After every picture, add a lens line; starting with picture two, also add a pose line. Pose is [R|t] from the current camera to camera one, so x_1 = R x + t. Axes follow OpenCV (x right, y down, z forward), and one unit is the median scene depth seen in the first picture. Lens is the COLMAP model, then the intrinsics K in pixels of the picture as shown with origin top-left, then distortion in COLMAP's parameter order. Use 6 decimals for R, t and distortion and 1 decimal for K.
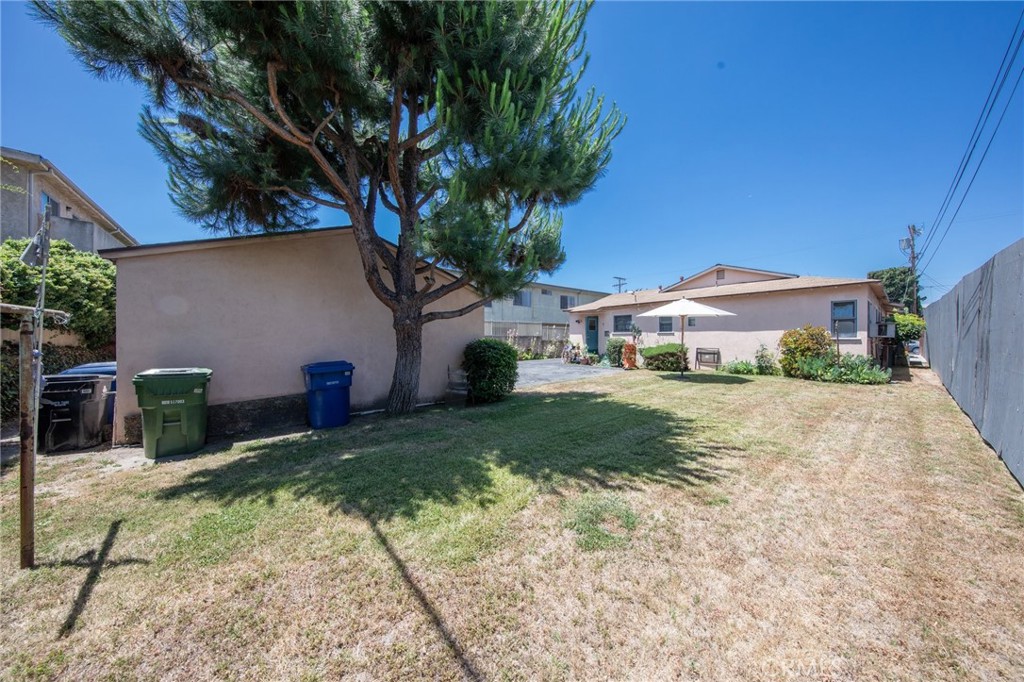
lens RADIAL K [[322.8, 0, 511.5], [0, 322.8, 336.1], [0, 0, 1]] dist [-0.002200, -0.000094]
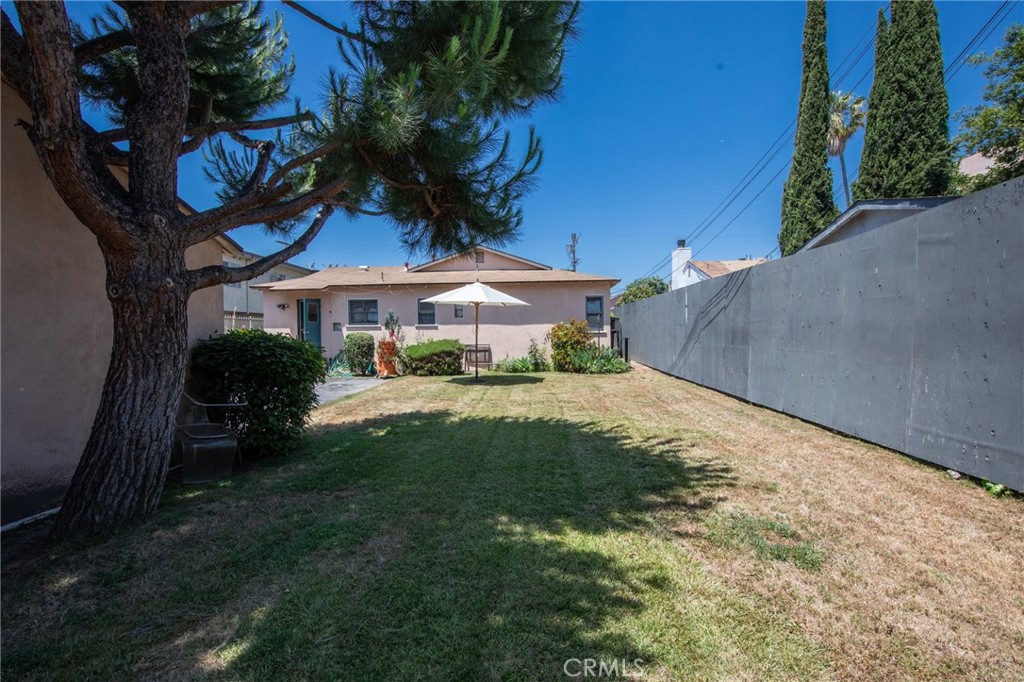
lens RADIAL K [[461.7, 0, 511.7], [0, 461.7, 341.1], [0, 0, 1]] dist [-0.002285, -0.000144]
pose [[0.676611, -0.014120, 0.736206, -0.248050], [0.002518, 0.999855, 0.016862, 0.010396], [-0.736337, -0.009555, 0.676548, 0.166497]]
